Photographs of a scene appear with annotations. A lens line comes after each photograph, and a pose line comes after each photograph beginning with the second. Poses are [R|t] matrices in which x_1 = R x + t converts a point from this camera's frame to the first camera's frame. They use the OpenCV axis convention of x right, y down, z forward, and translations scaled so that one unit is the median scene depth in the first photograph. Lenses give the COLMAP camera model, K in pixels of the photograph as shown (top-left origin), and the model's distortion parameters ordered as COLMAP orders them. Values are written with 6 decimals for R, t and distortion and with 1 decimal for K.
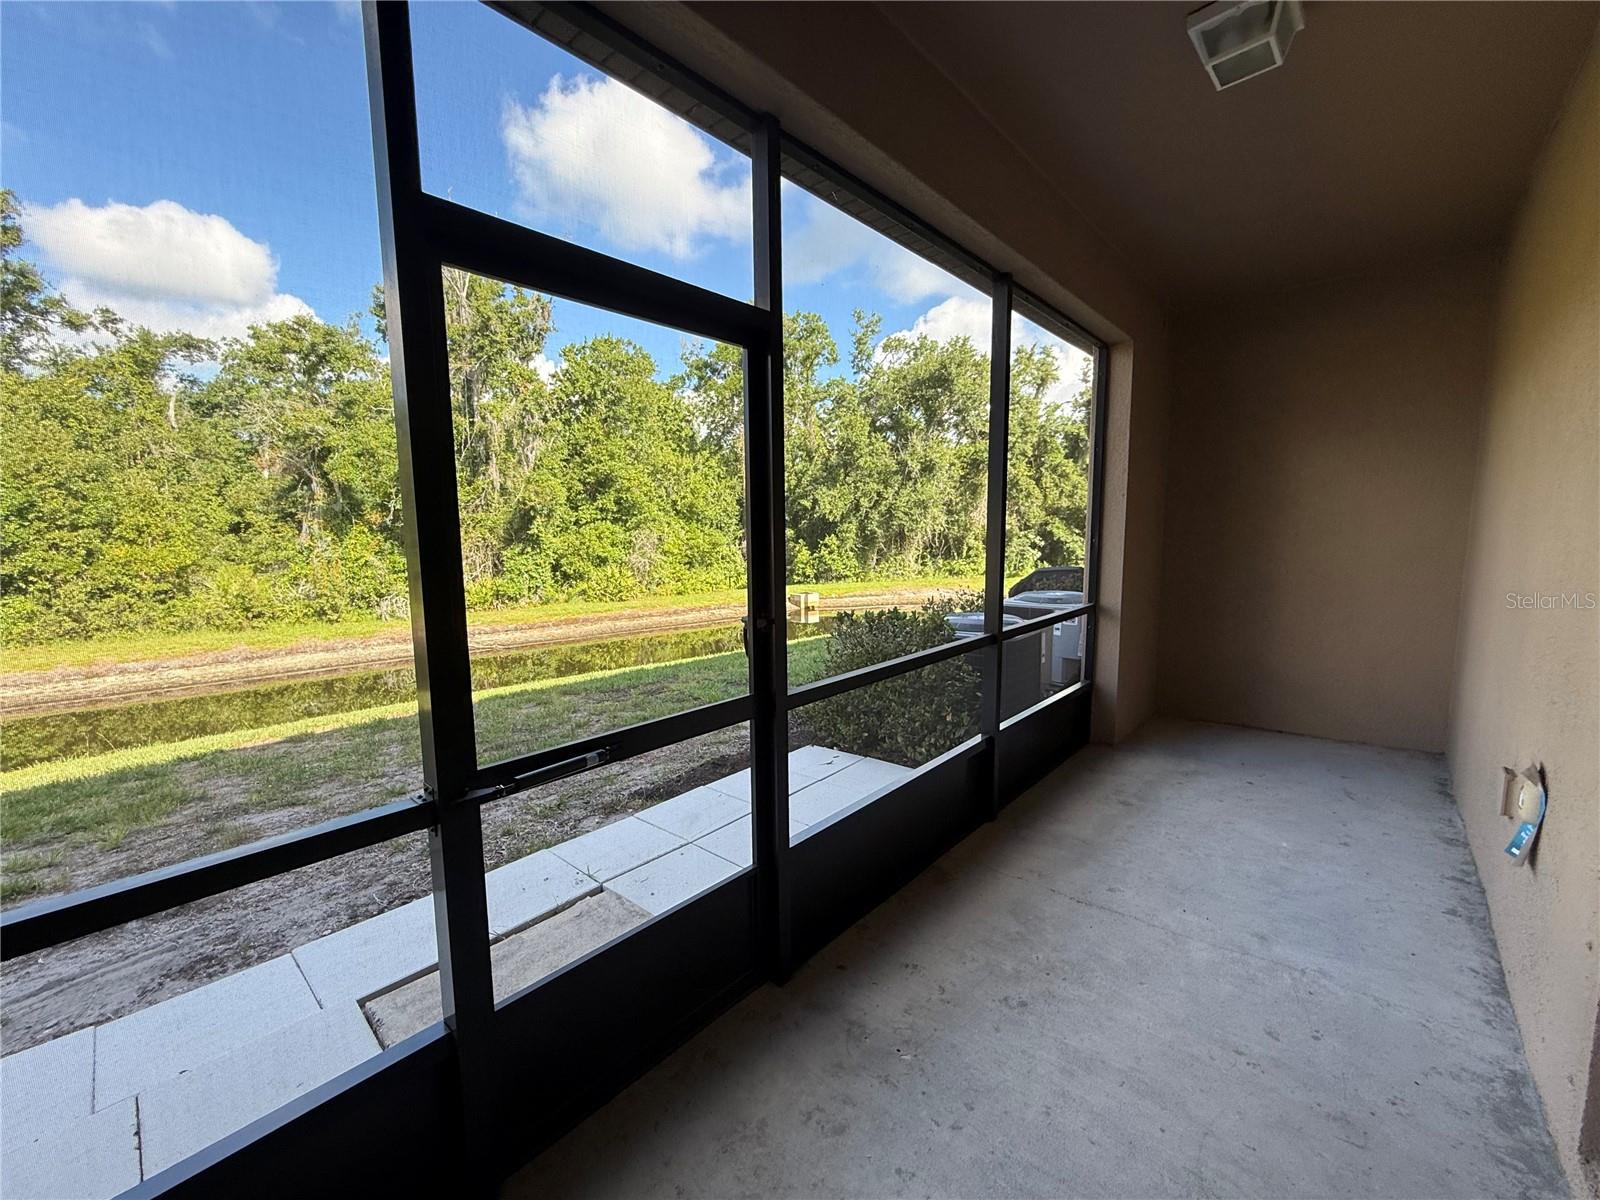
lens RADIAL K [[644.6, 0, 799.1], [0, 644.6, 601.5], [0, 0, 1]] dist [-0.001363, 0.000144]
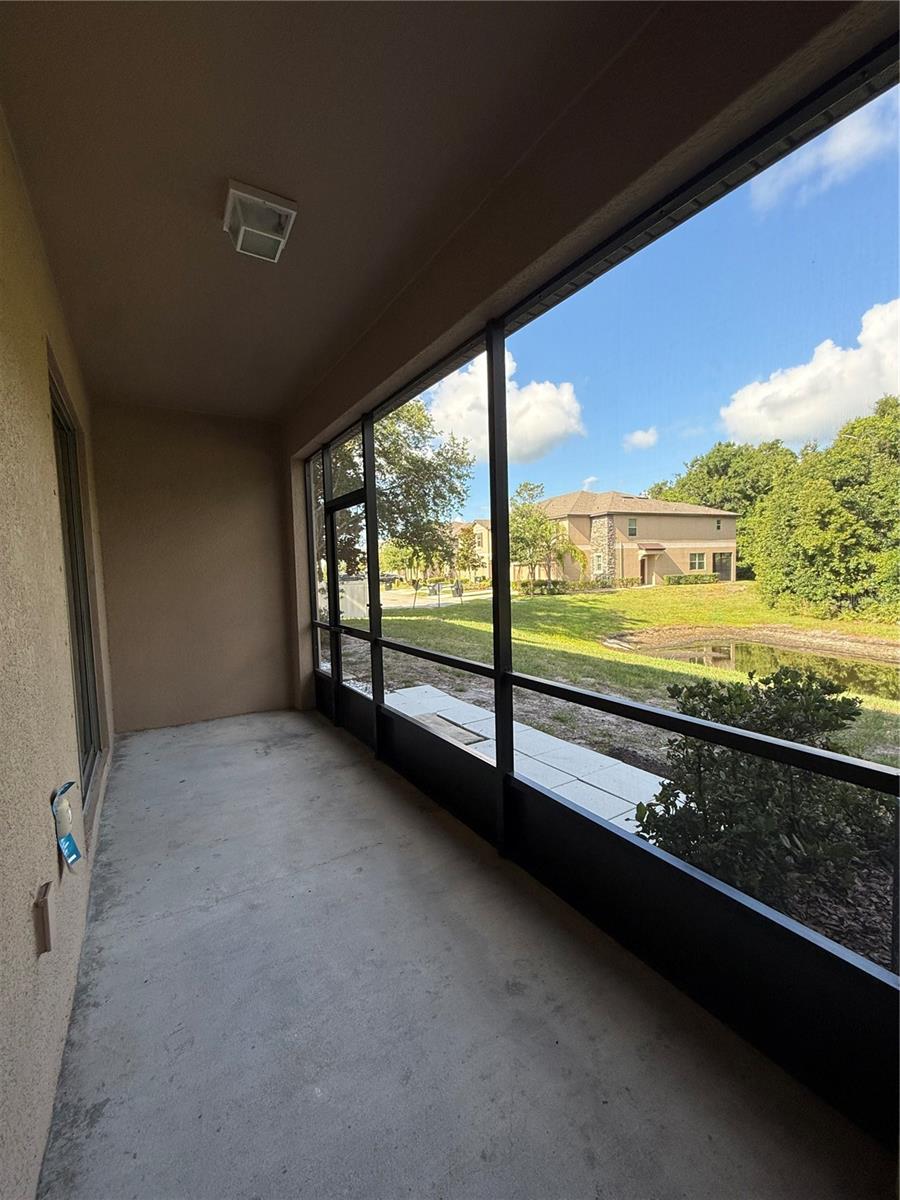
lens RADIAL K [[483.5, 0, 445.9], [0, 483.5, 595.6], [0, 0, 1]] dist [-0.001363, 0.000144]
pose [[-0.277707, 0.078277, -0.957471, 0.178154], [-0.079850, 0.991345, 0.104206, -0.023878], [0.957341, 0.105393, -0.269053, 0.188743]]
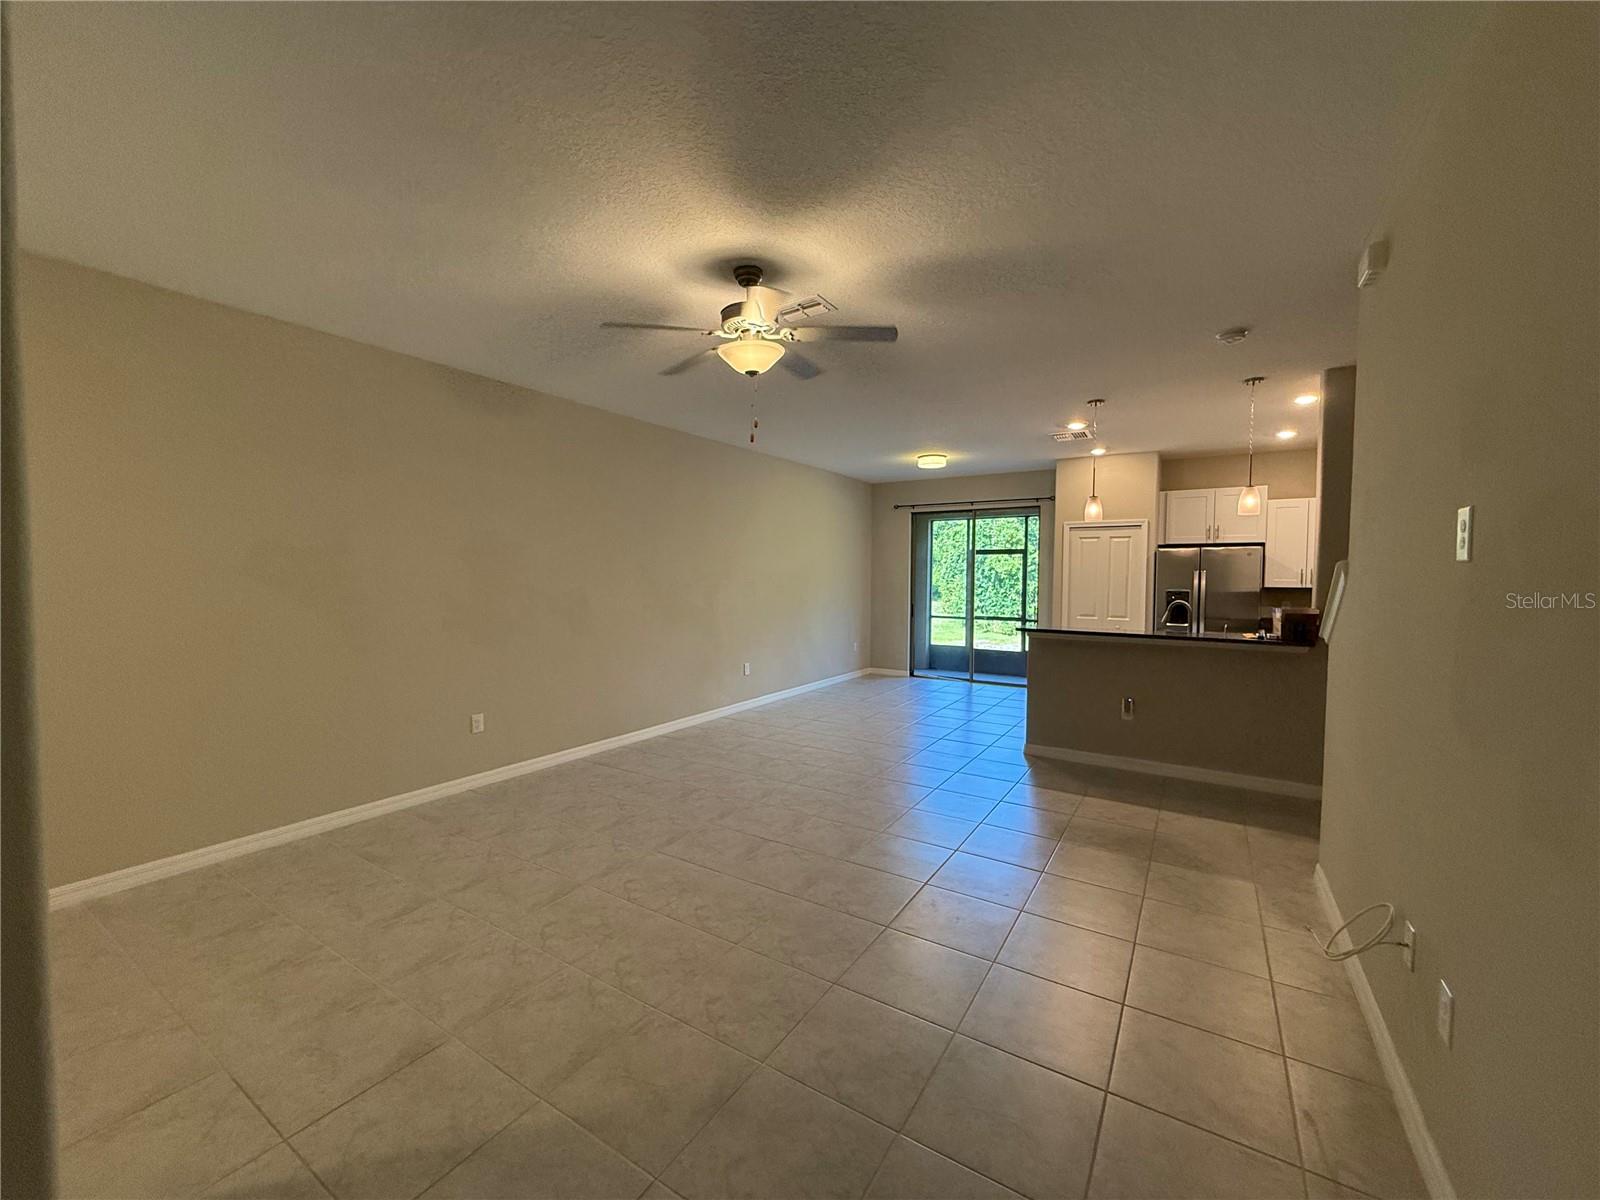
lens RADIAL K [[644.6, 0, 795.0], [0, 644.6, 602.0], [0, 0, 1]] dist [-0.001363, 0.000144]
pose [[0.154506, 0.052852, -0.986577, 0.515130], [-0.121261, 0.992033, 0.034154, 0.008278], [0.980522, 0.114356, 0.159684, -0.179202]]
